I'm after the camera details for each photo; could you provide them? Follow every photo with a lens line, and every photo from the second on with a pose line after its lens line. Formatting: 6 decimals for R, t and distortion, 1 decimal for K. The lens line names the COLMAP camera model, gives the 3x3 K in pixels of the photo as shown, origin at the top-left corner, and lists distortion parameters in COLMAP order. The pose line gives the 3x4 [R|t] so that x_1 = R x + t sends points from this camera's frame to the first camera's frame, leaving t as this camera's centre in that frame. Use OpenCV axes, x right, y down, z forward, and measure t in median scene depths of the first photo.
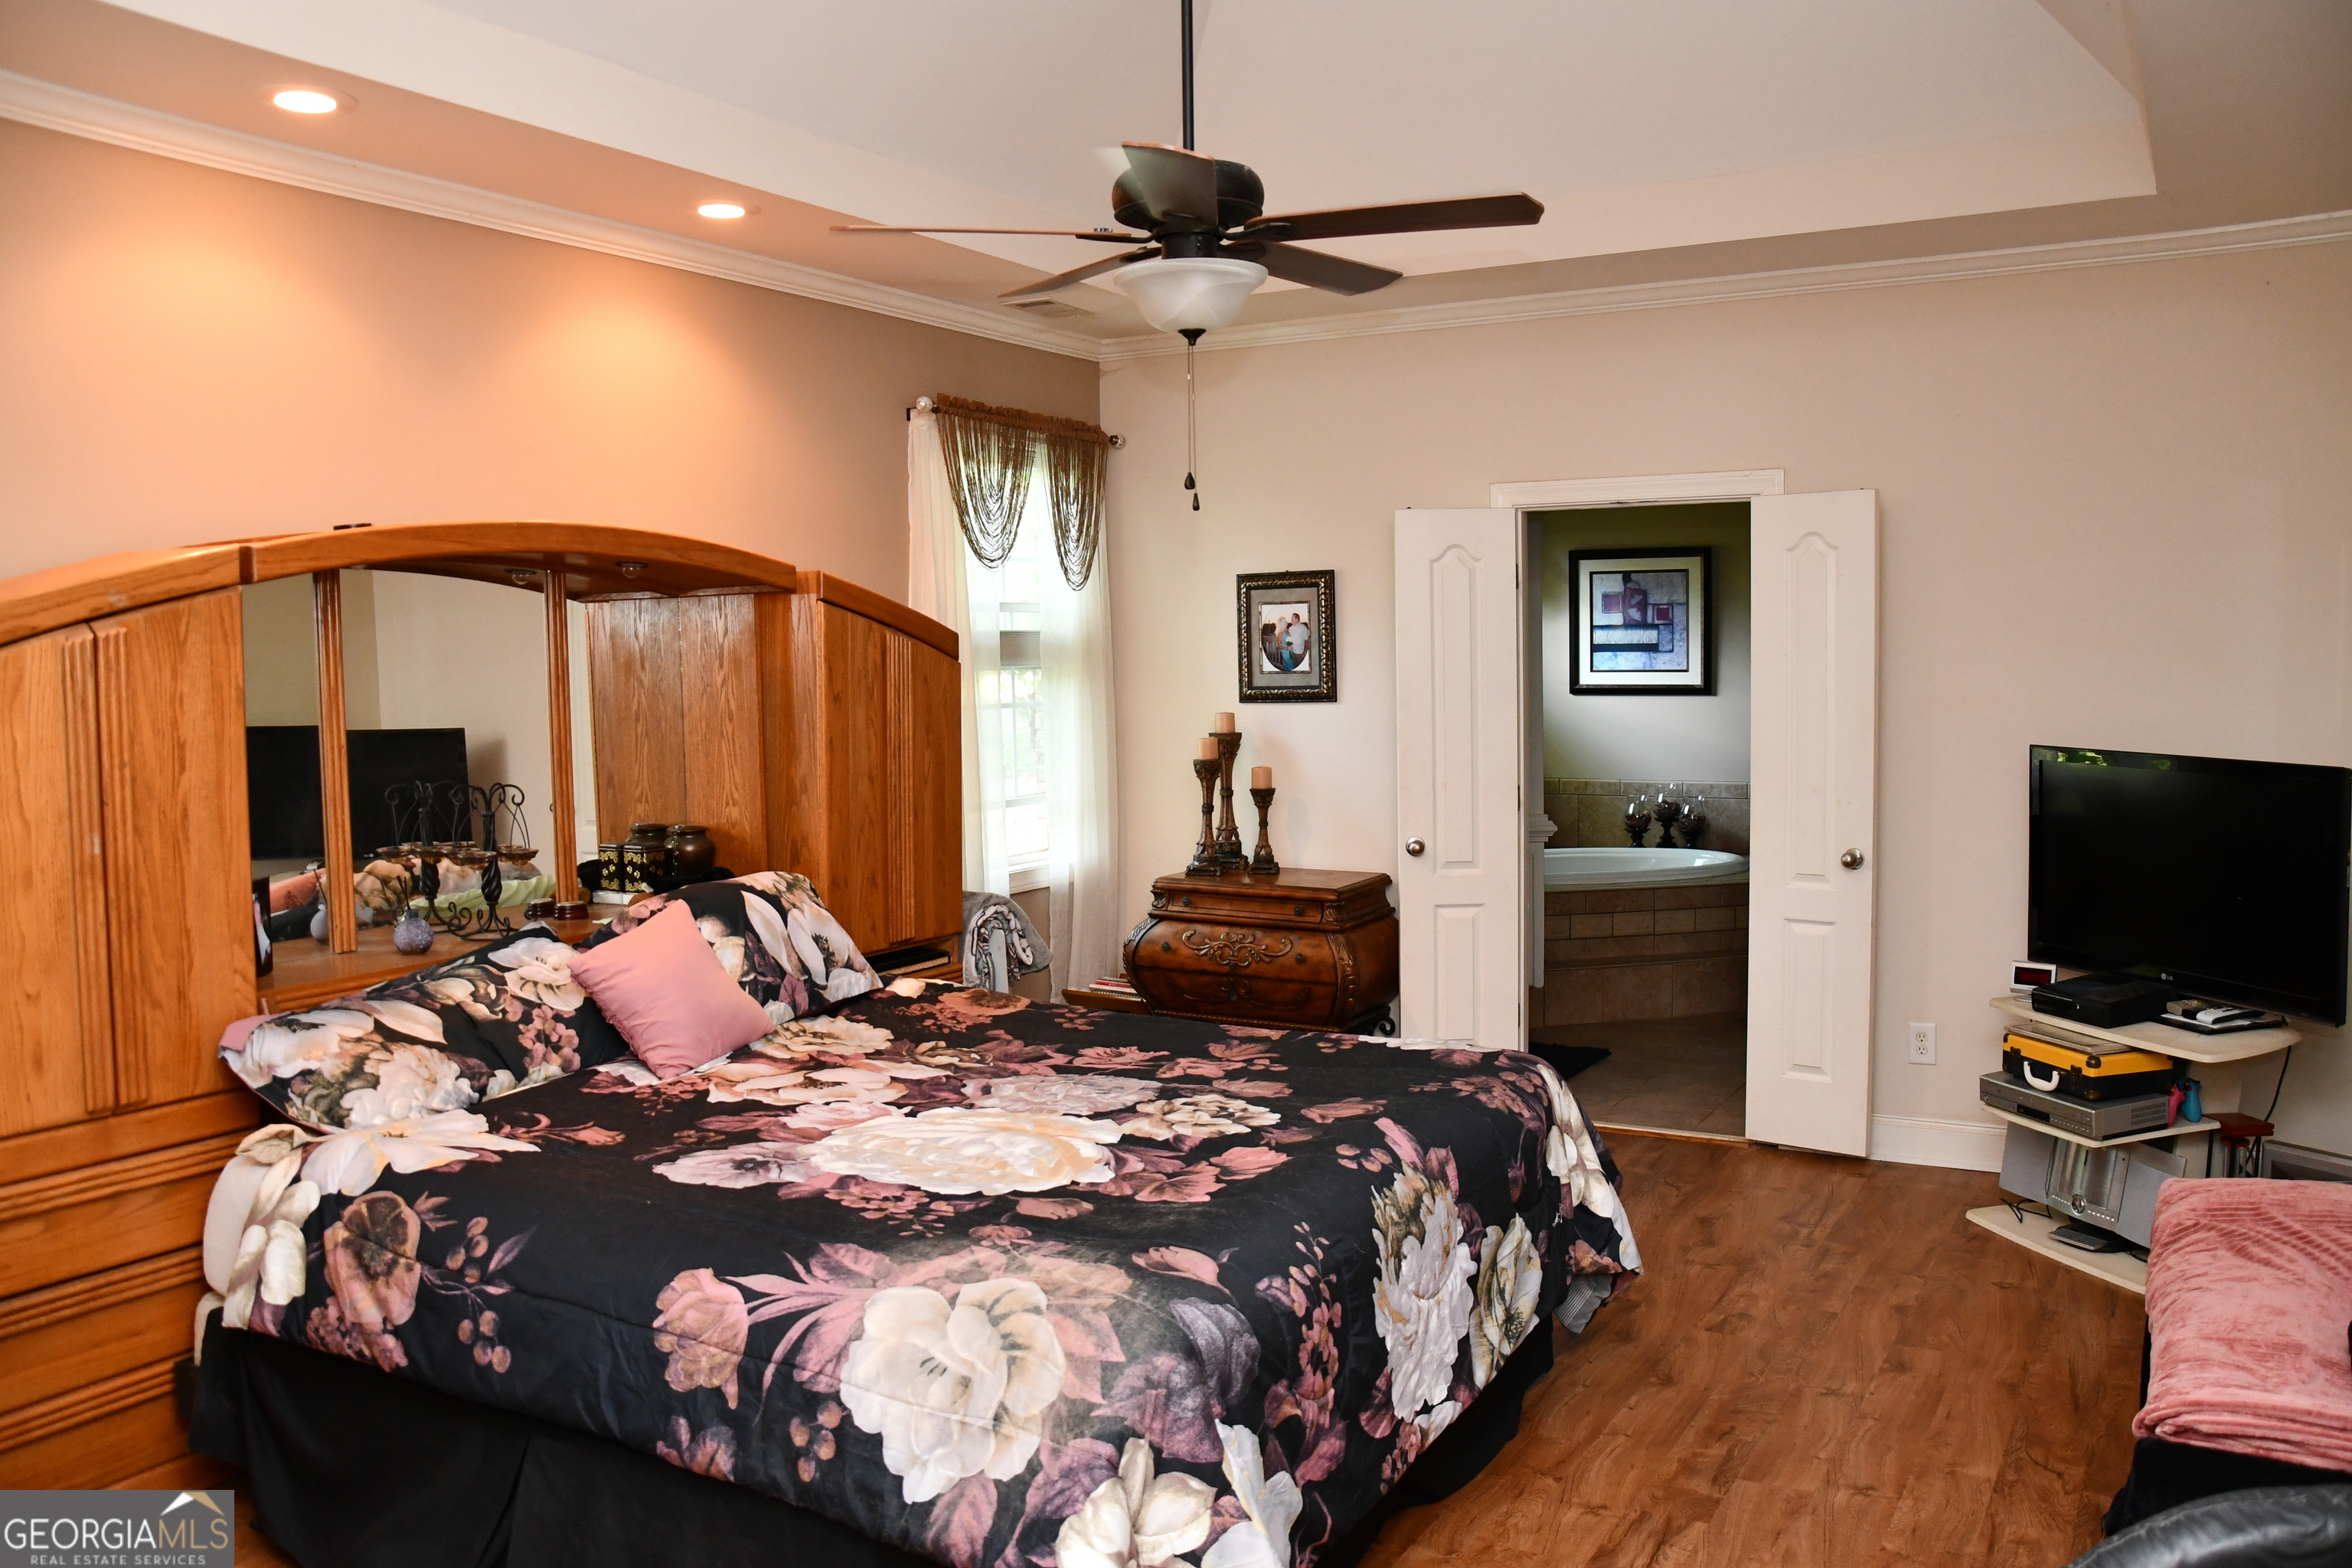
lens RADIAL K [[1846.1, 0, 1175.8], [0, 1846.1, 783.9], [0, 0, 1]] dist [-0.134065, -0.004655]
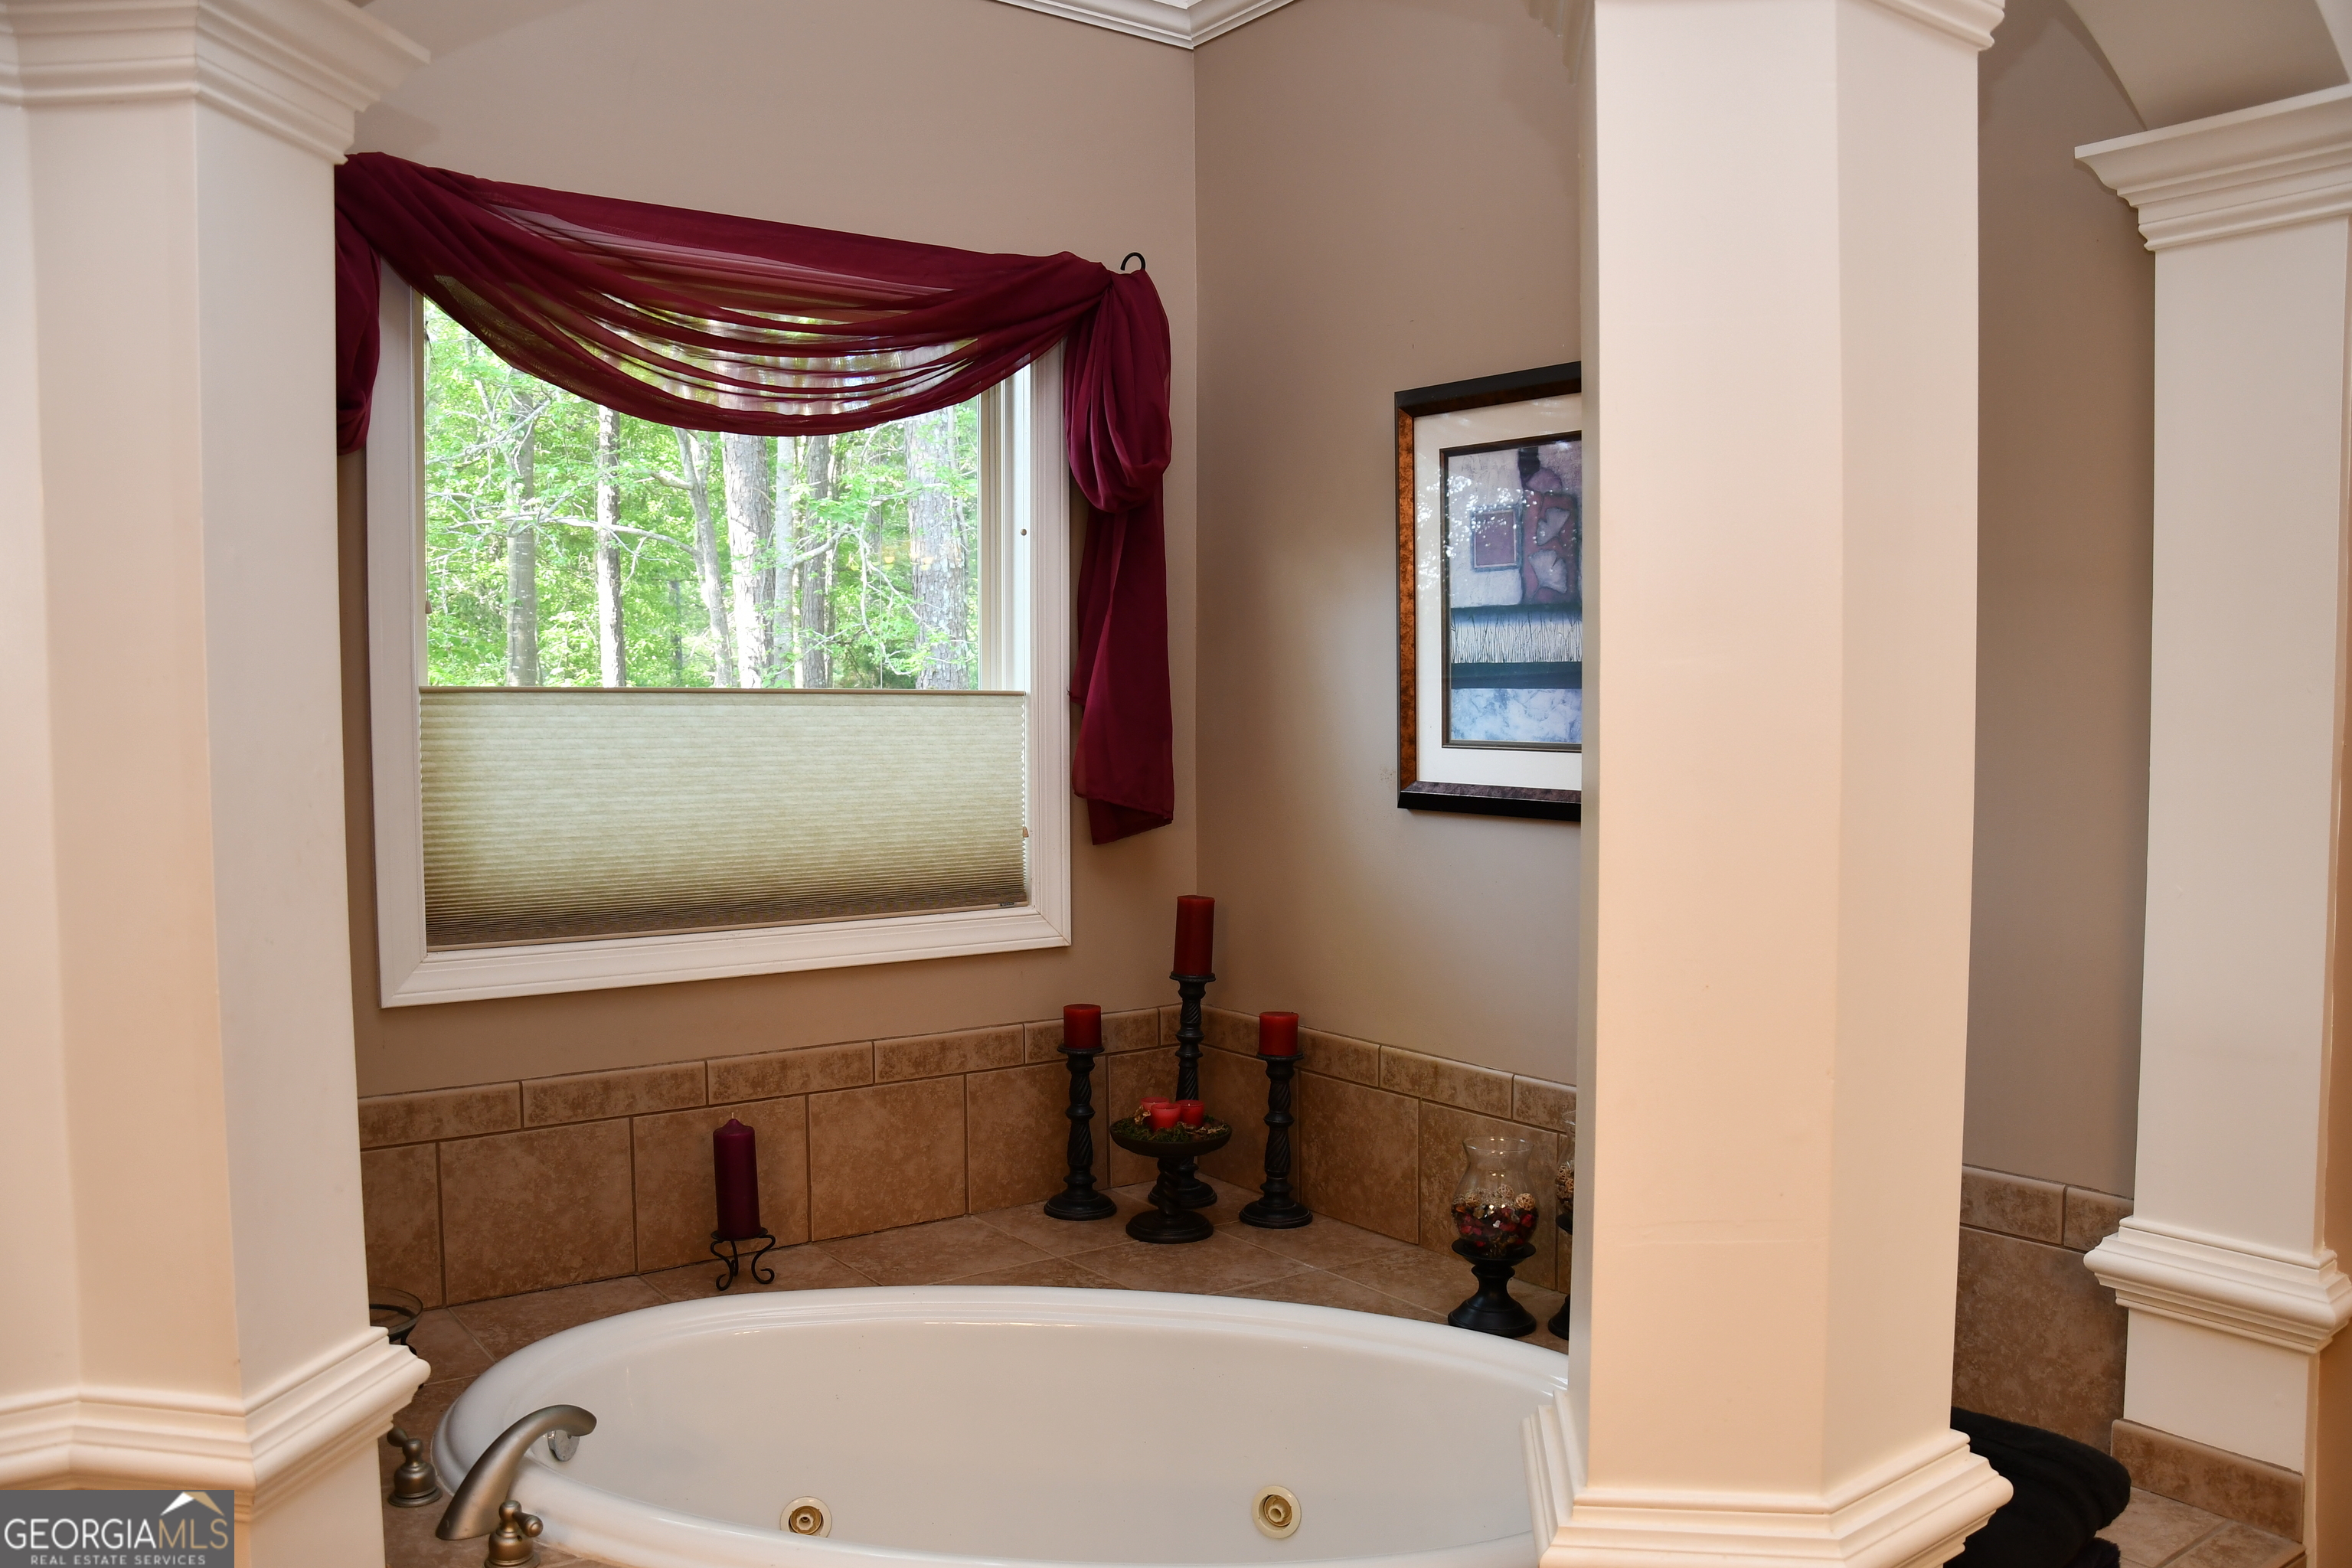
lens RADIAL K [[1846.1, 0, 1177.6], [0, 1846.1, 781.6], [0, 0, 1]] dist [-0.134065, -0.004655]
pose [[0.921151, 0.024180, -0.388454, 0.314127], [-0.030227, 0.999498, -0.009463, -0.050166], [0.388030, 0.020459, 0.921419, 0.670568]]
